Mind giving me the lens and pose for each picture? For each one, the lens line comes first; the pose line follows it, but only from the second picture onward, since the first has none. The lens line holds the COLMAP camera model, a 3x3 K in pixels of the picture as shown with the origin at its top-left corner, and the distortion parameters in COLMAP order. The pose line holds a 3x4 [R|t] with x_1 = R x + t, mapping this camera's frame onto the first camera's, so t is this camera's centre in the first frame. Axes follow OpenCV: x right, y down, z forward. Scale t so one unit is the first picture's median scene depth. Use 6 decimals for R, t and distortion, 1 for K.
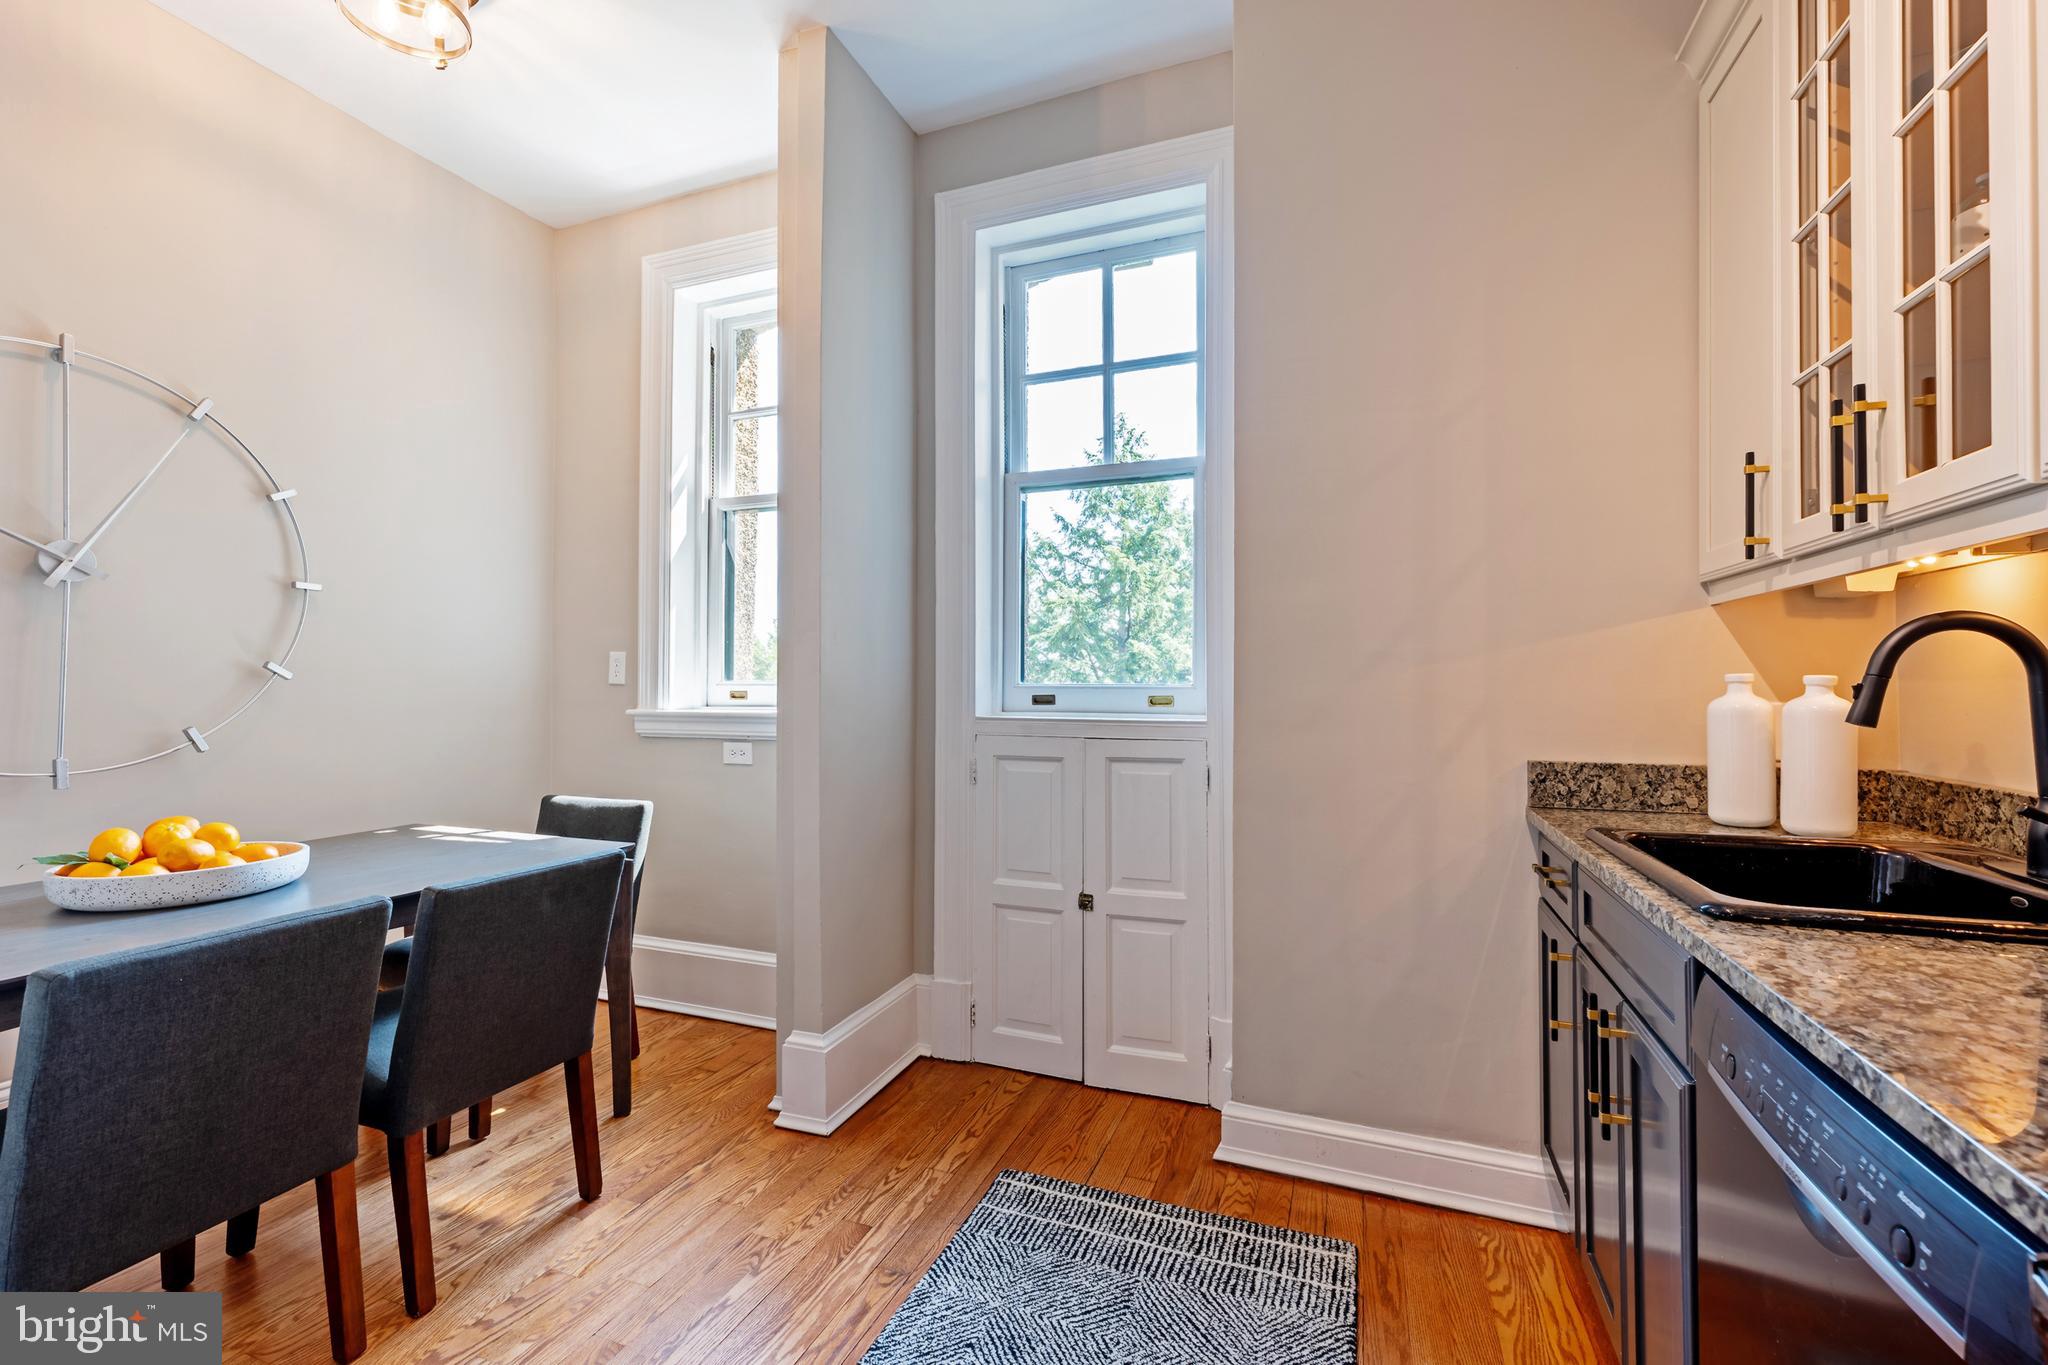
lens RADIAL K [[840.1, 0, 1008.8], [0, 840.1, 675.0], [0, 0, 1]] dist [-0.001015, 0.001074]
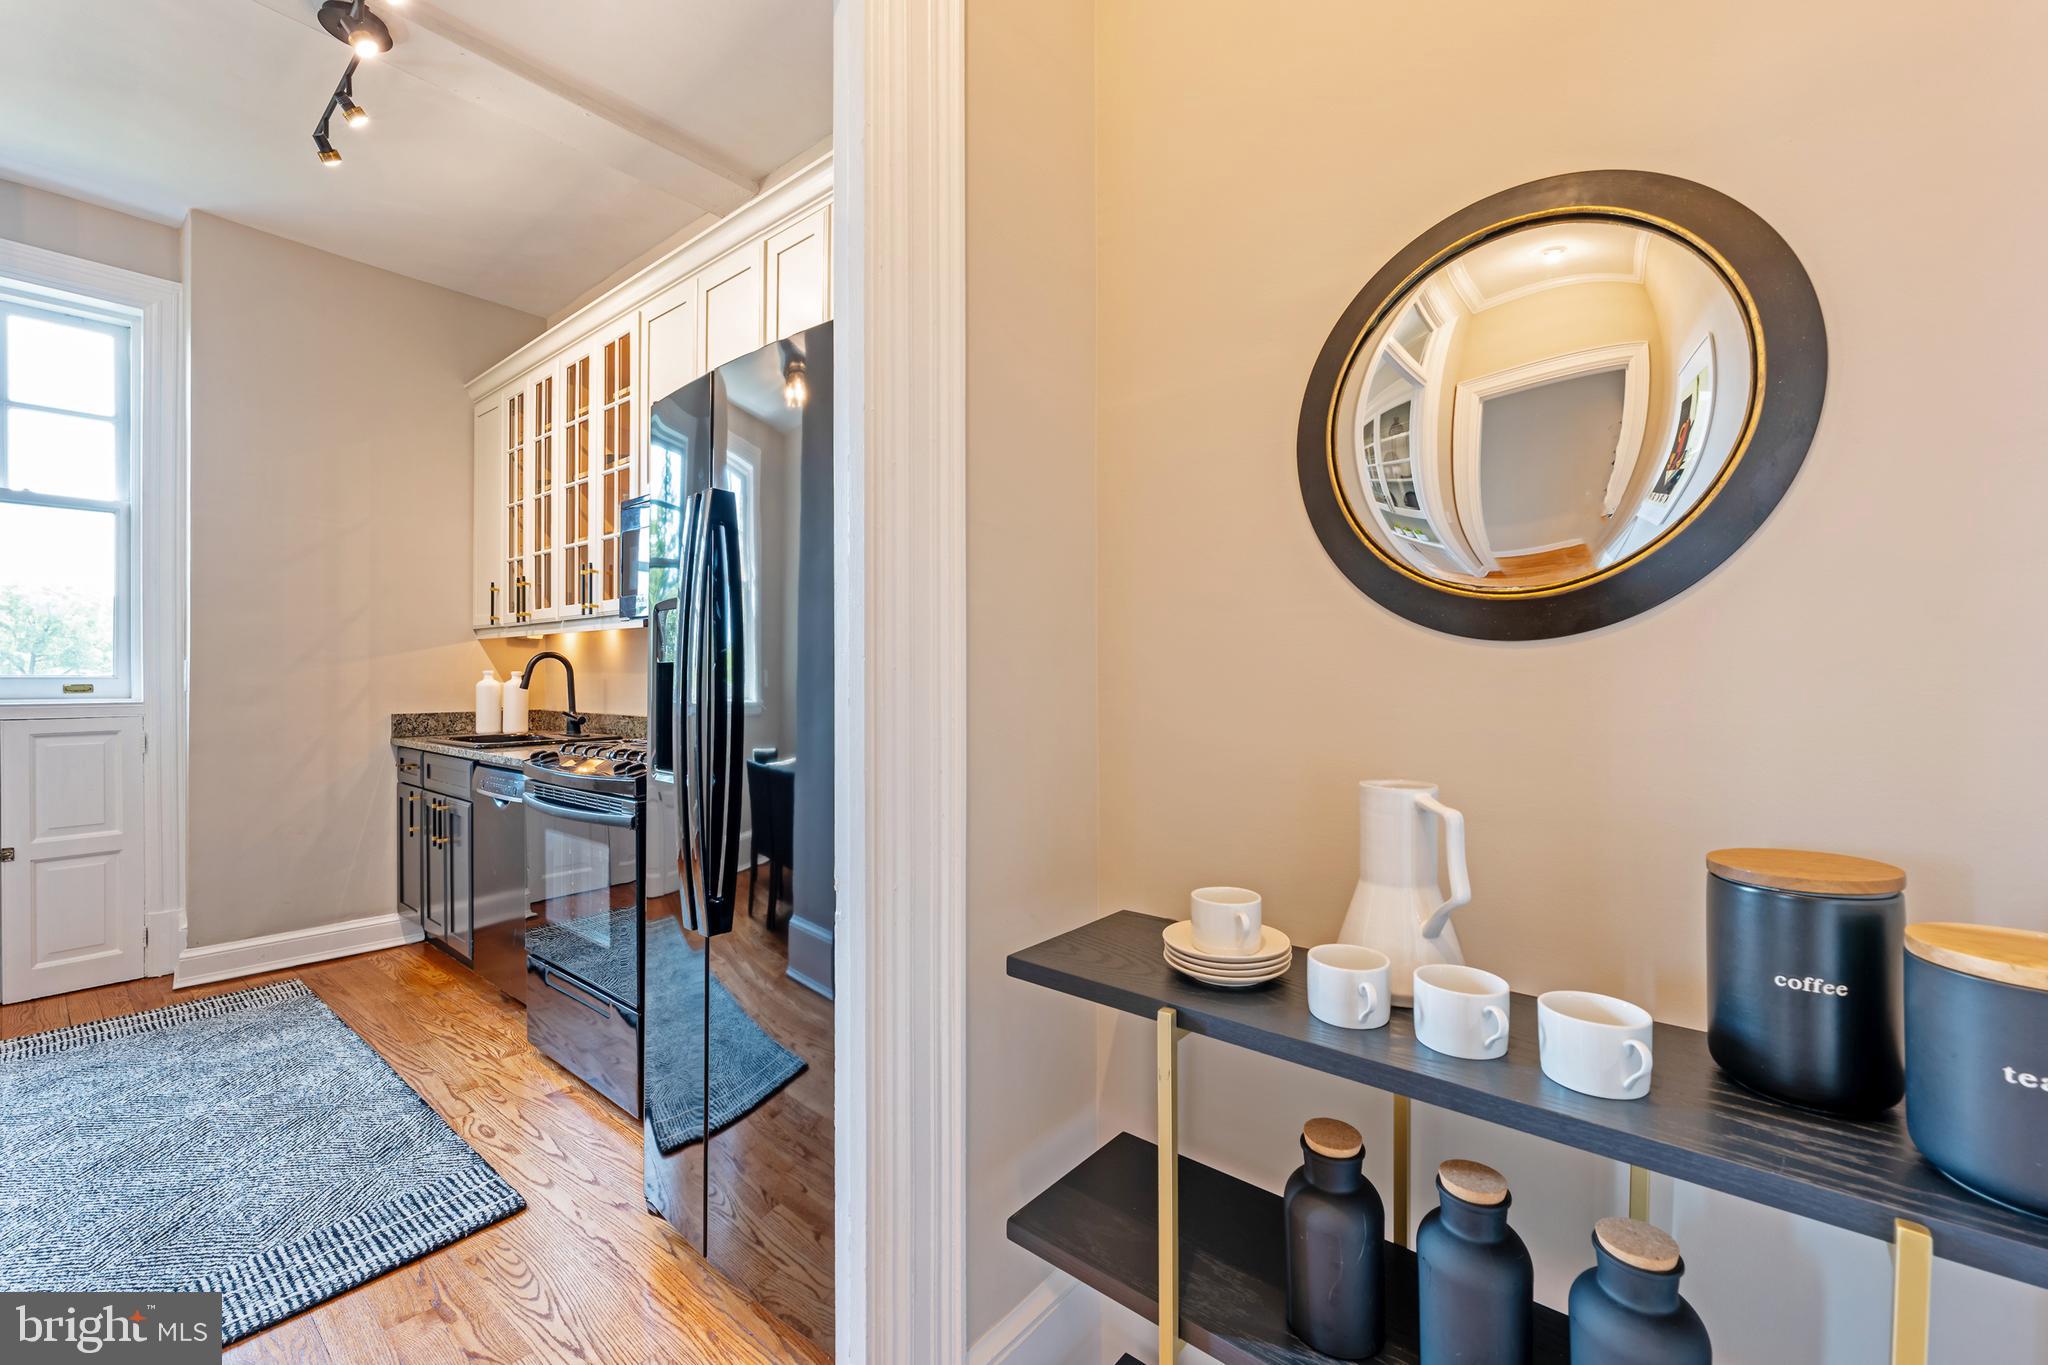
lens RADIAL K [[840.1, 0, 1022.2], [0, 840.1, 674.4], [0, 0, 1]] dist [-0.001015, 0.001074]
pose [[0.291759, -0.000490, 0.956492, -0.711740], [-0.011270, 0.999929, 0.003950, -0.012588], [-0.956425, -0.011933, 0.291733, -0.841789]]
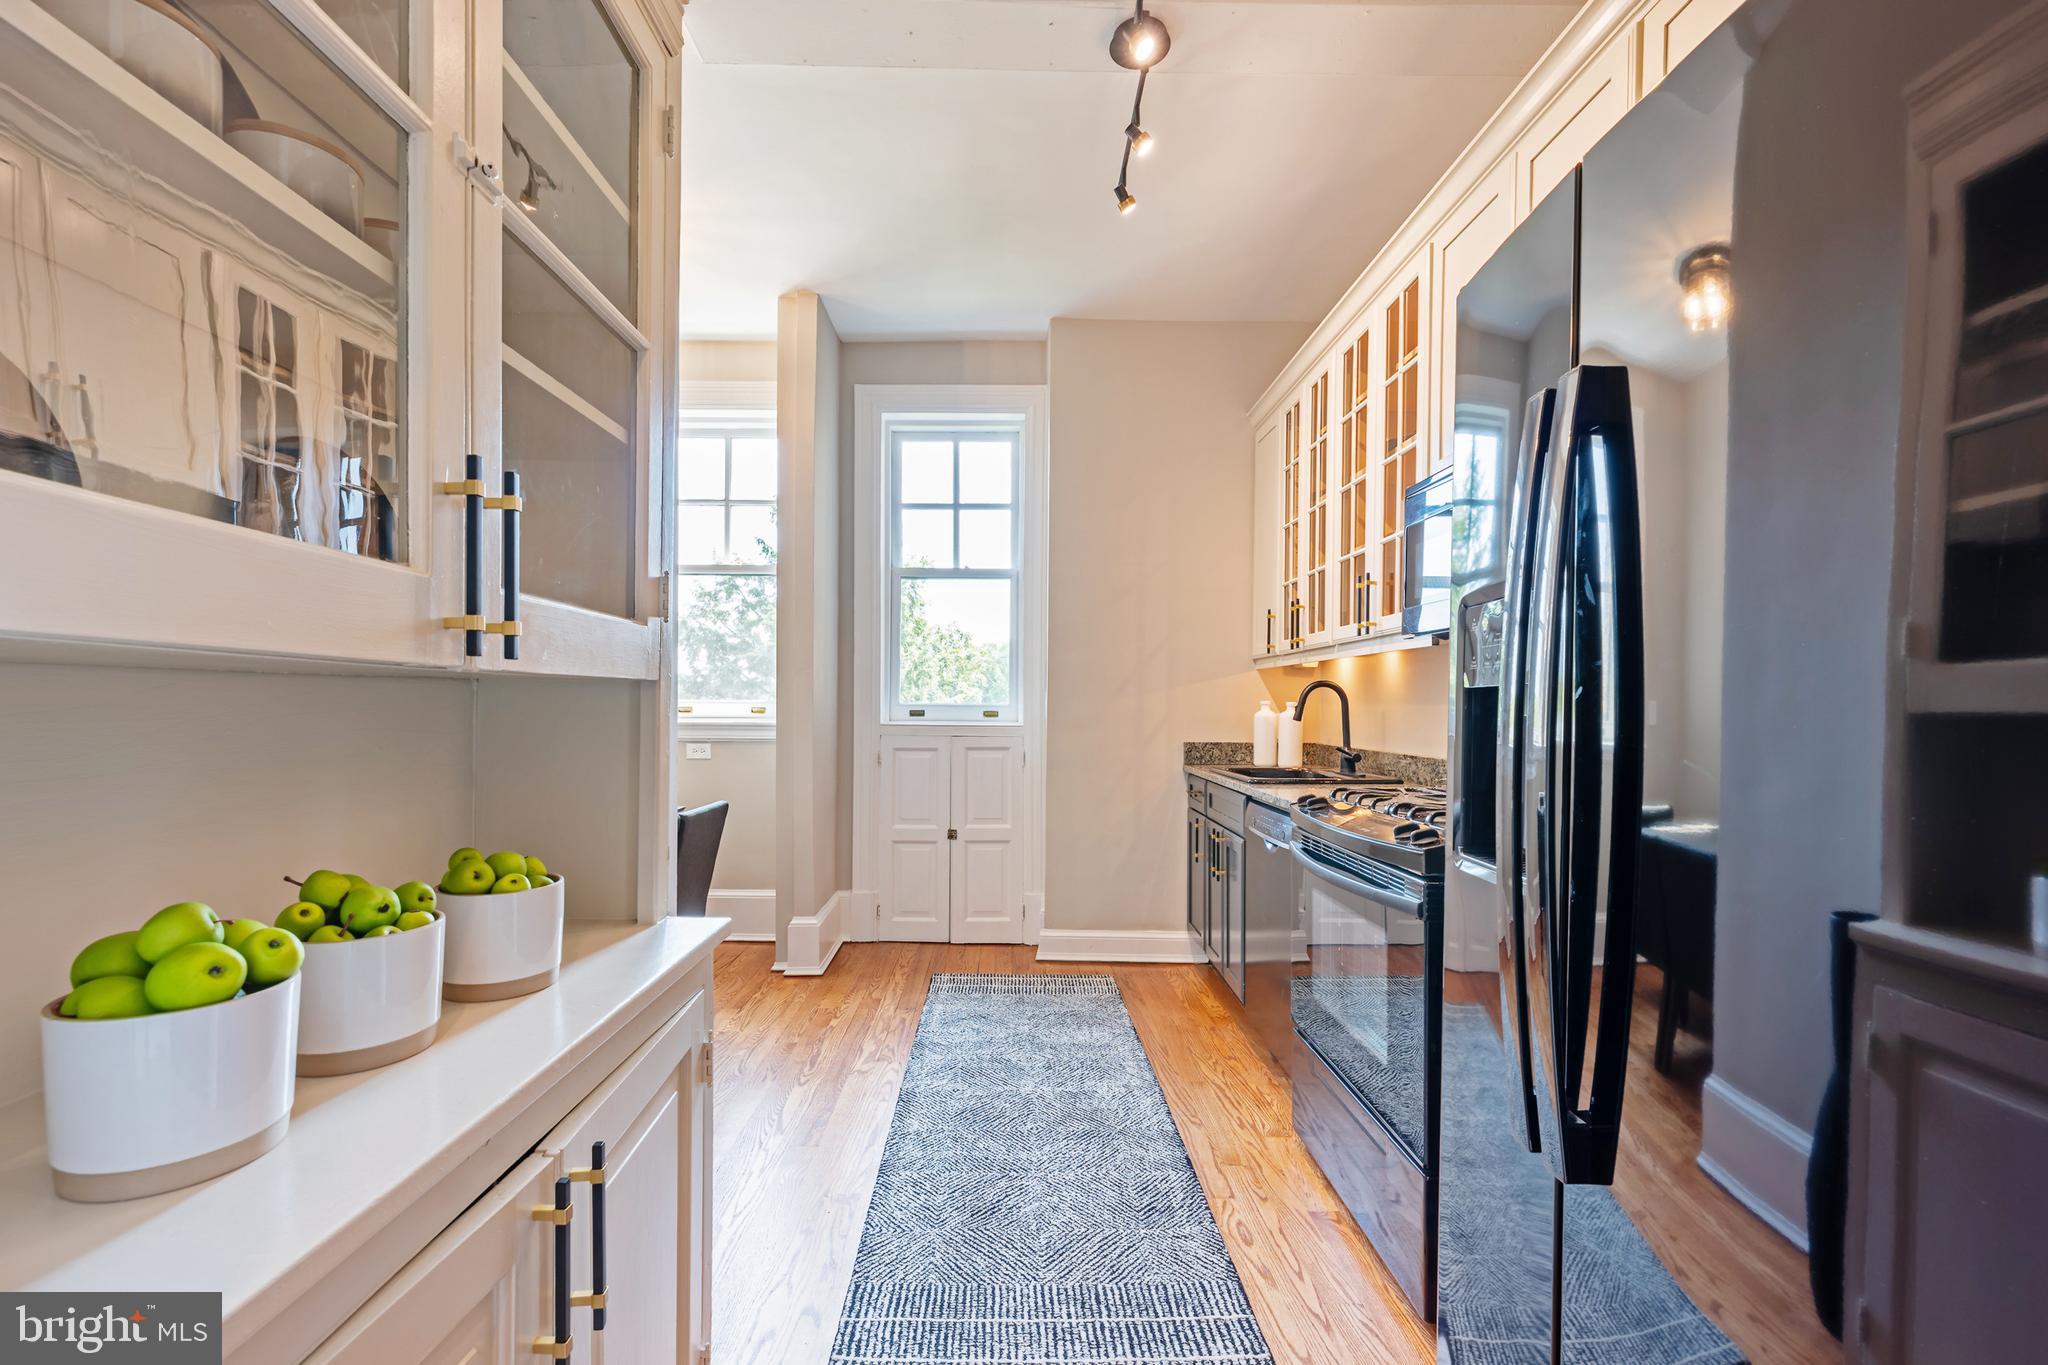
lens RADIAL K [[840.1, 0, 1001.4], [0, 840.1, 710.2], [0, 0, 1]] dist [-0.001015, 0.001074]
pose [[0.925628, 0.001754, 0.378430, -0.500412], [-0.009484, 0.999783, 0.018563, -0.009011], [-0.378315, -0.020771, 0.925444, -0.639766]]
